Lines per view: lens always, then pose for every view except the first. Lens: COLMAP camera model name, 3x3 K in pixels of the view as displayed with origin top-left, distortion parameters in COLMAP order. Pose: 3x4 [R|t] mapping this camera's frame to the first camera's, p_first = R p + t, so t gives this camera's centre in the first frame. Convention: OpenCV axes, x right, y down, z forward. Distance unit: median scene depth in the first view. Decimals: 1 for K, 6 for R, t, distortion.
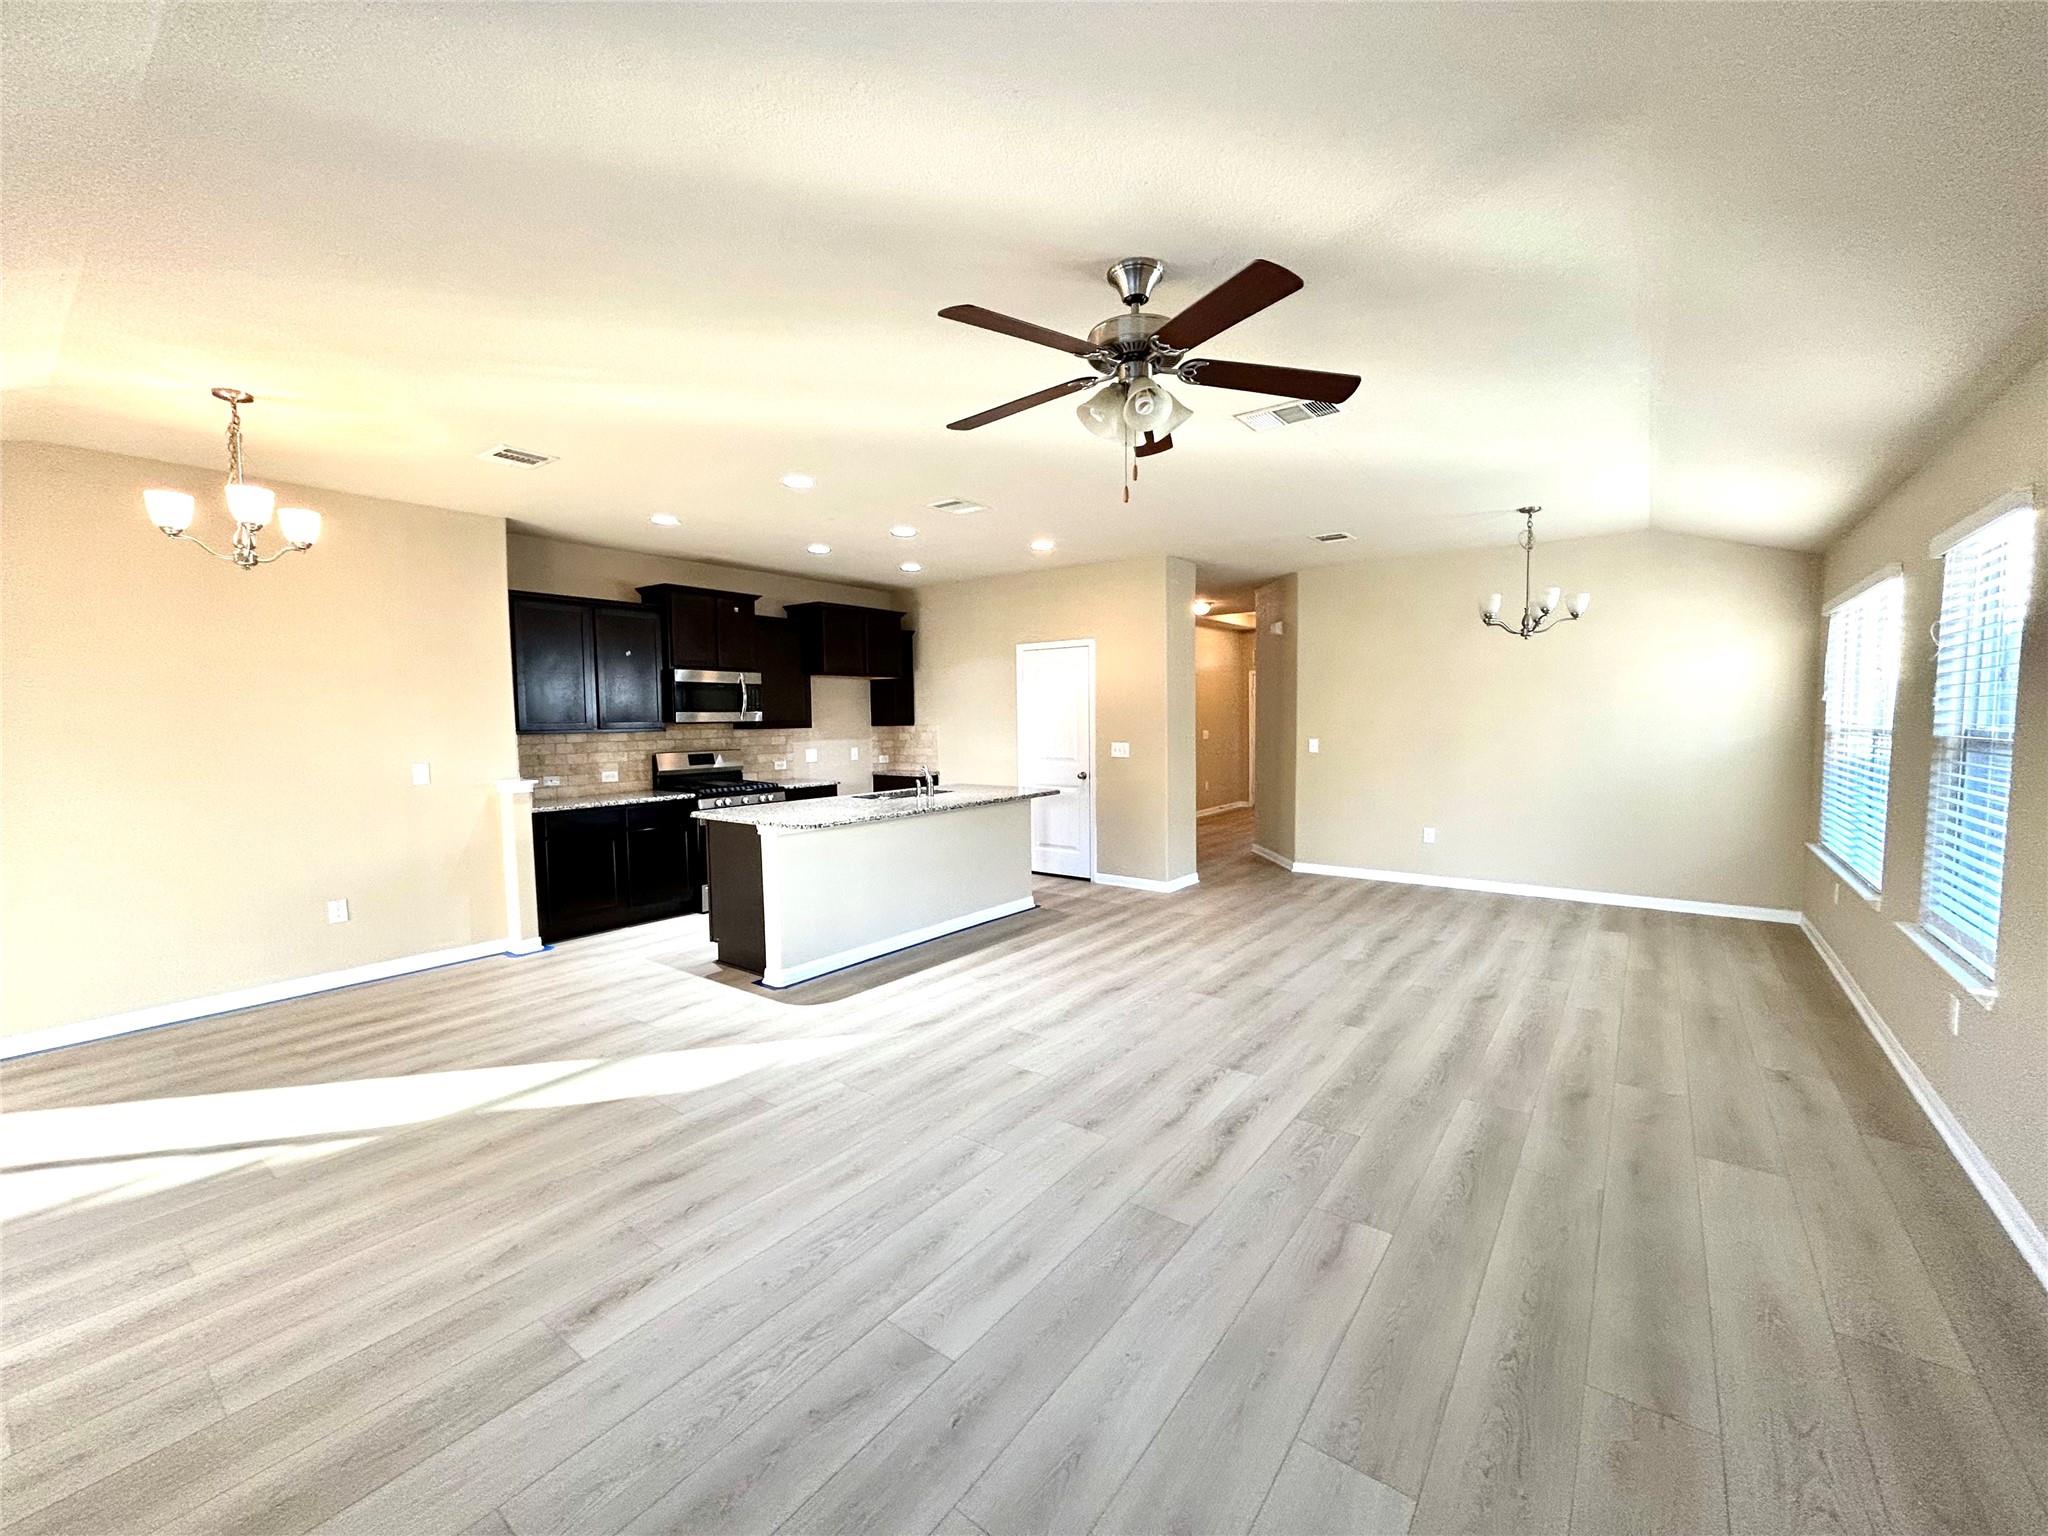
lens RADIAL K [[829.8, 0, 1024.0], [0, 829.8, 768.0], [0, 0, 1]] dist [-0.000023, 0.000187]
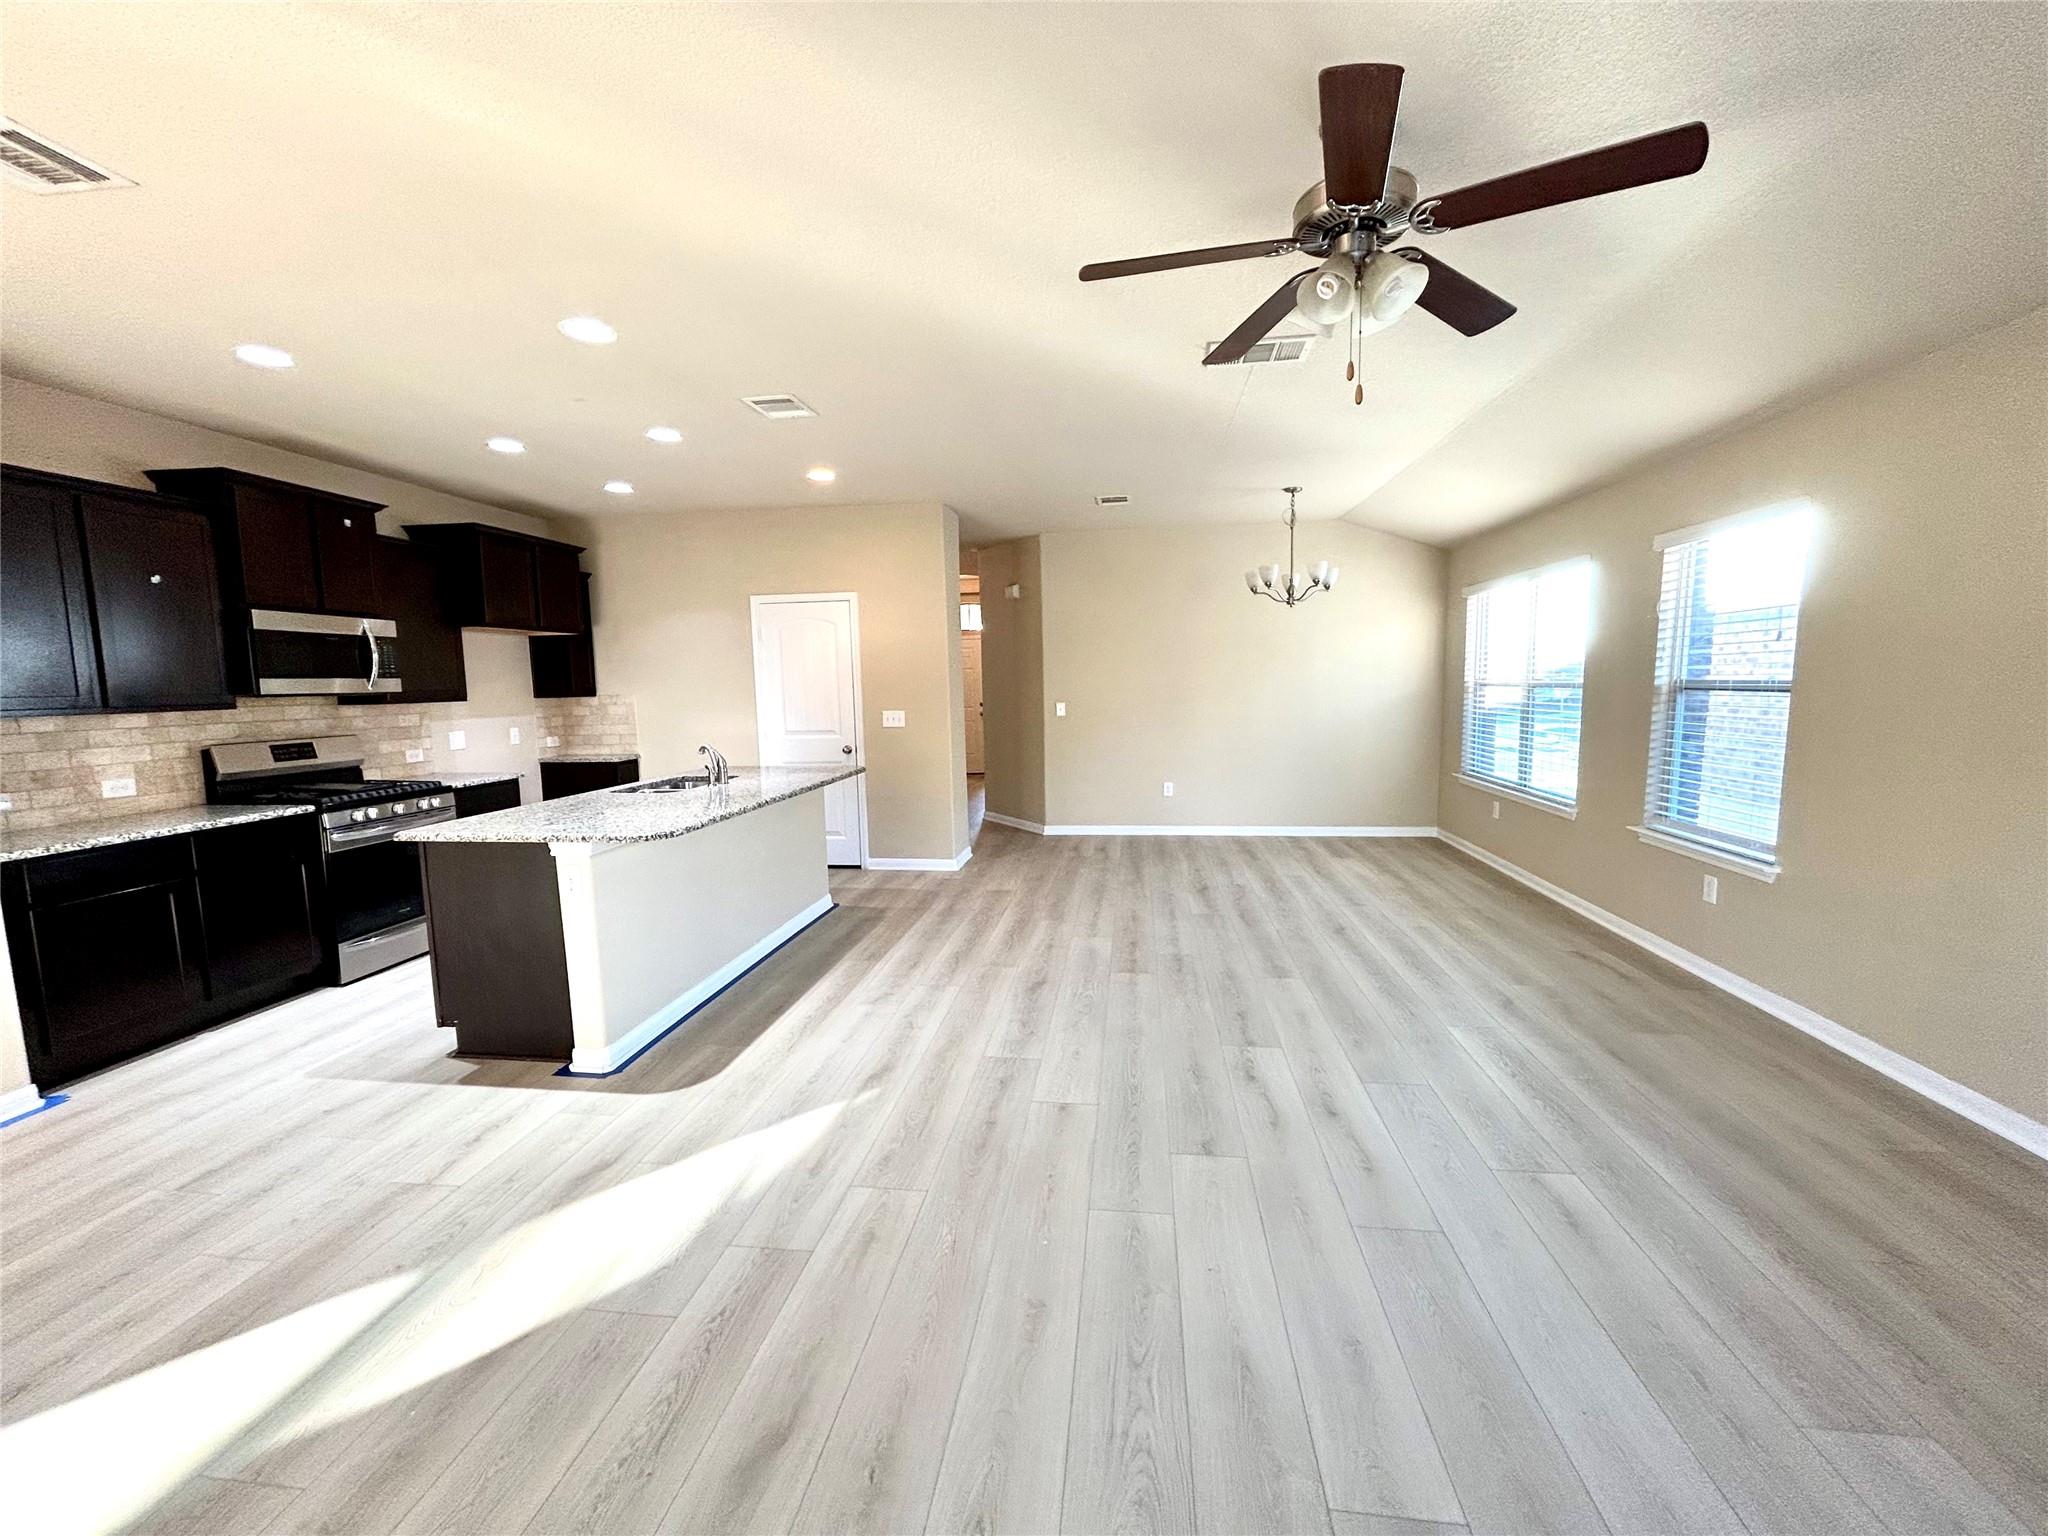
lens RADIAL K [[830.4, 0, 1024.0], [0, 830.4, 768.0], [0, 0, 1]] dist [-0.000234, 0.000573]
pose [[0.870283, -0.058477, 0.489068, -0.236790], [0.041437, 0.998100, 0.045605, -0.004445], [-0.490805, -0.019423, 0.871053, 0.174068]]
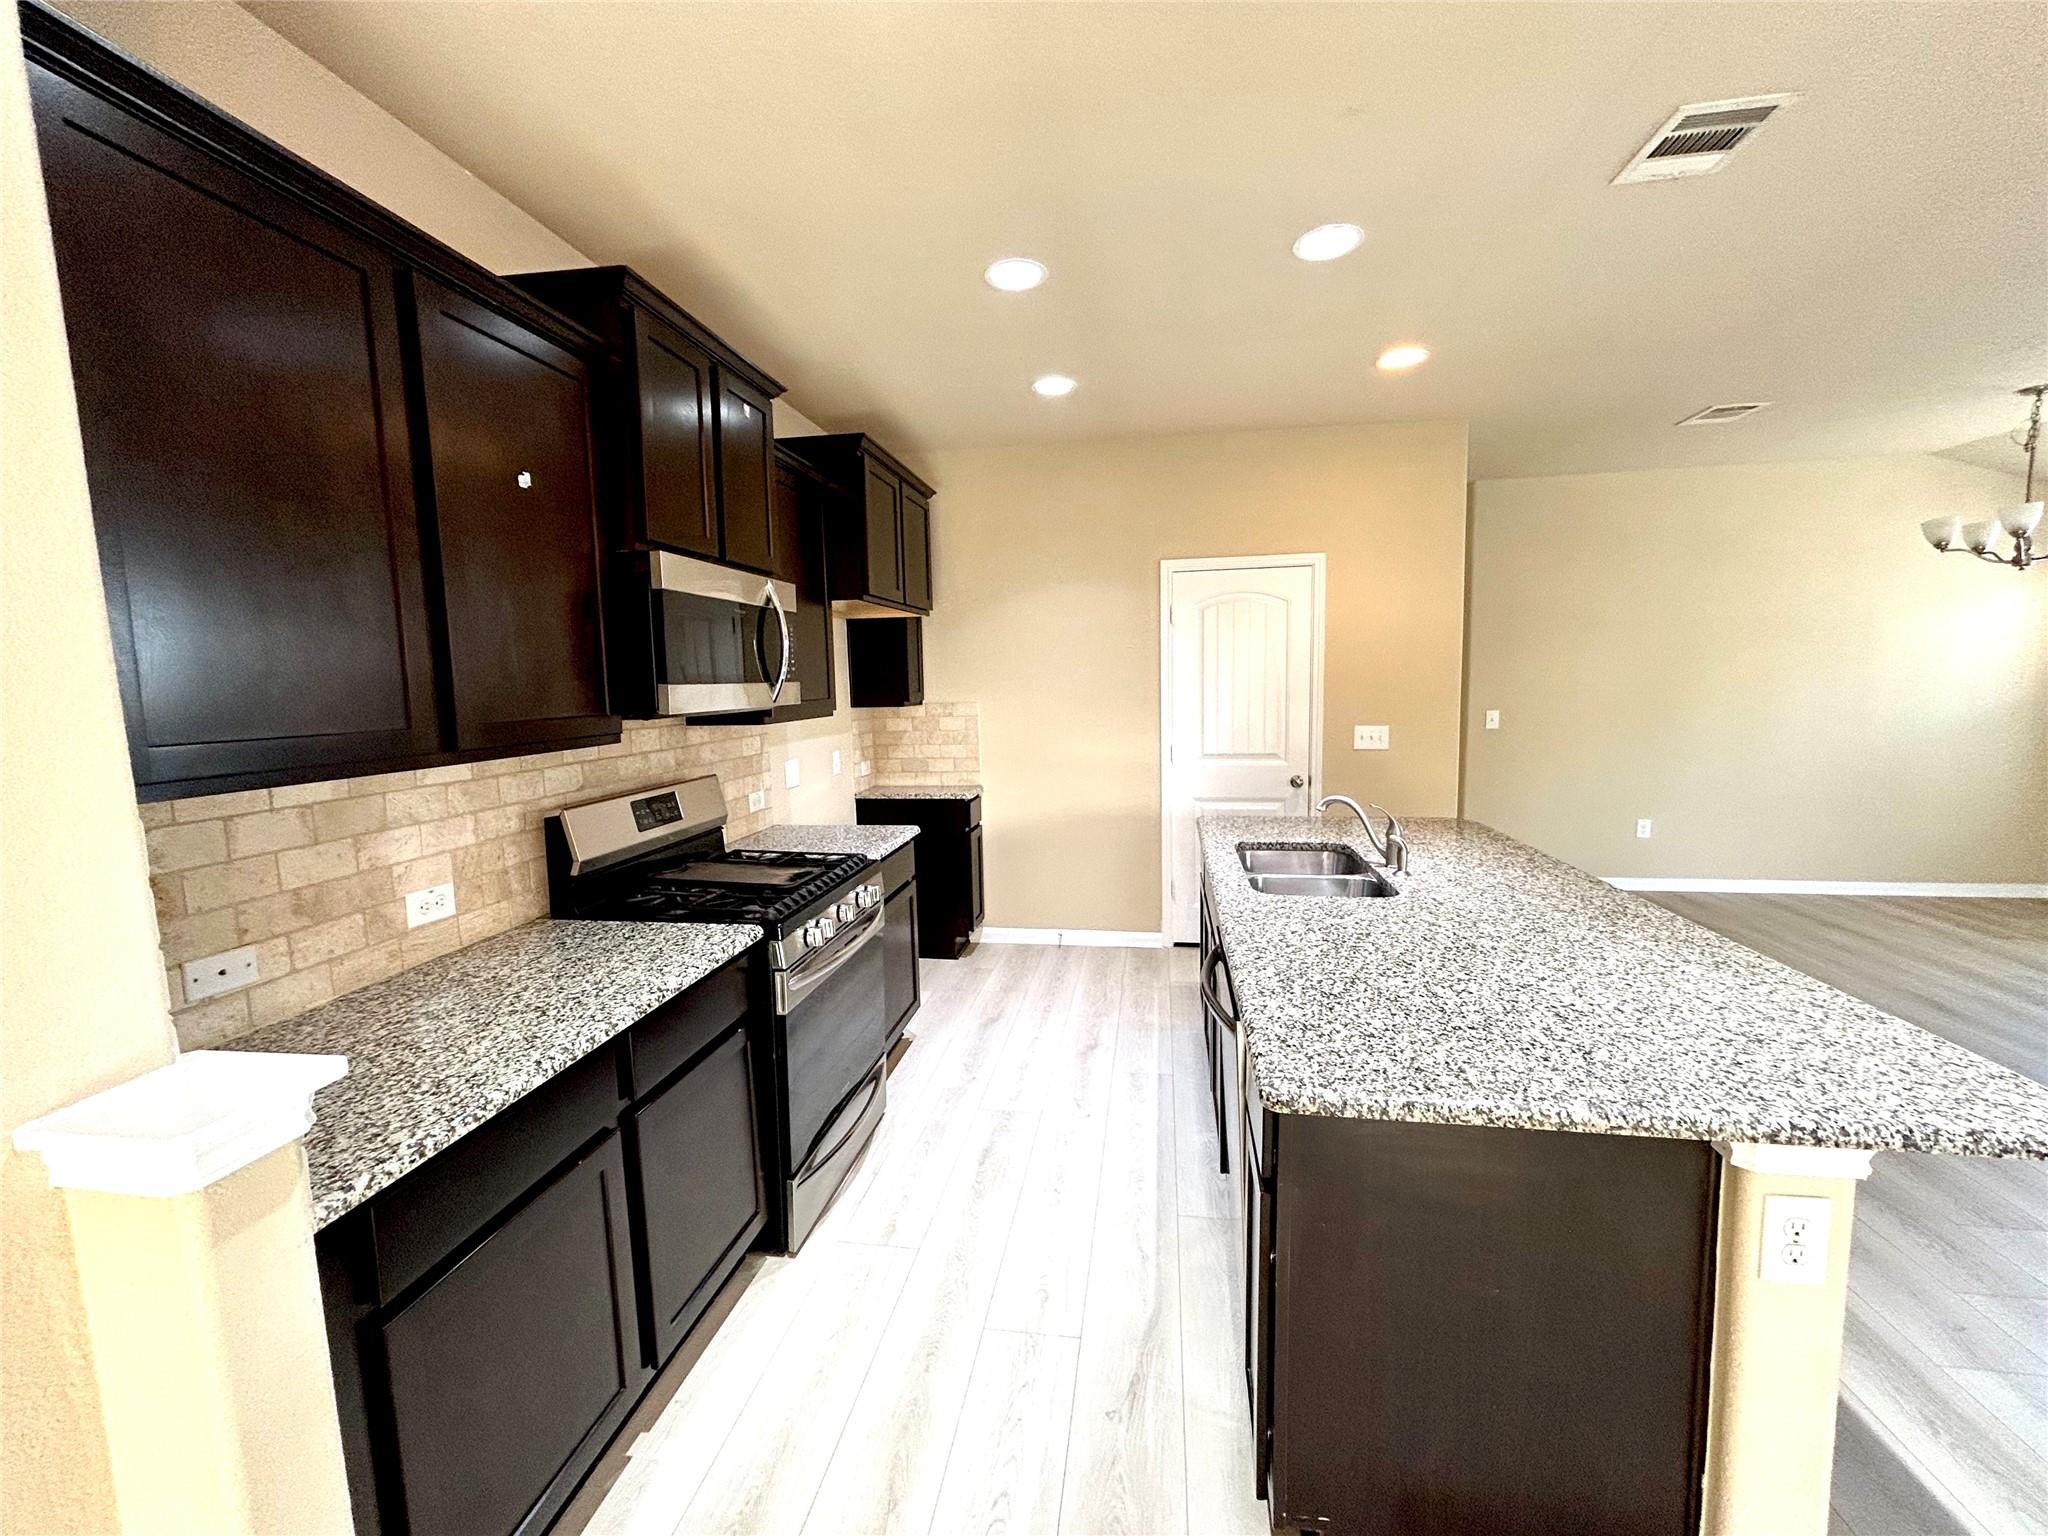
lens RADIAL K [[832.5, 0, 1024.0], [0, 832.5, 768.0], [0, 0, 1]] dist [-0.001385, 0.000301]
pose [[0.882418, -0.059143, 0.466734, -0.469701], [0.041522, 0.997986, 0.047960, -0.046076], [-0.468631, -0.022941, 0.883096, 0.670608]]
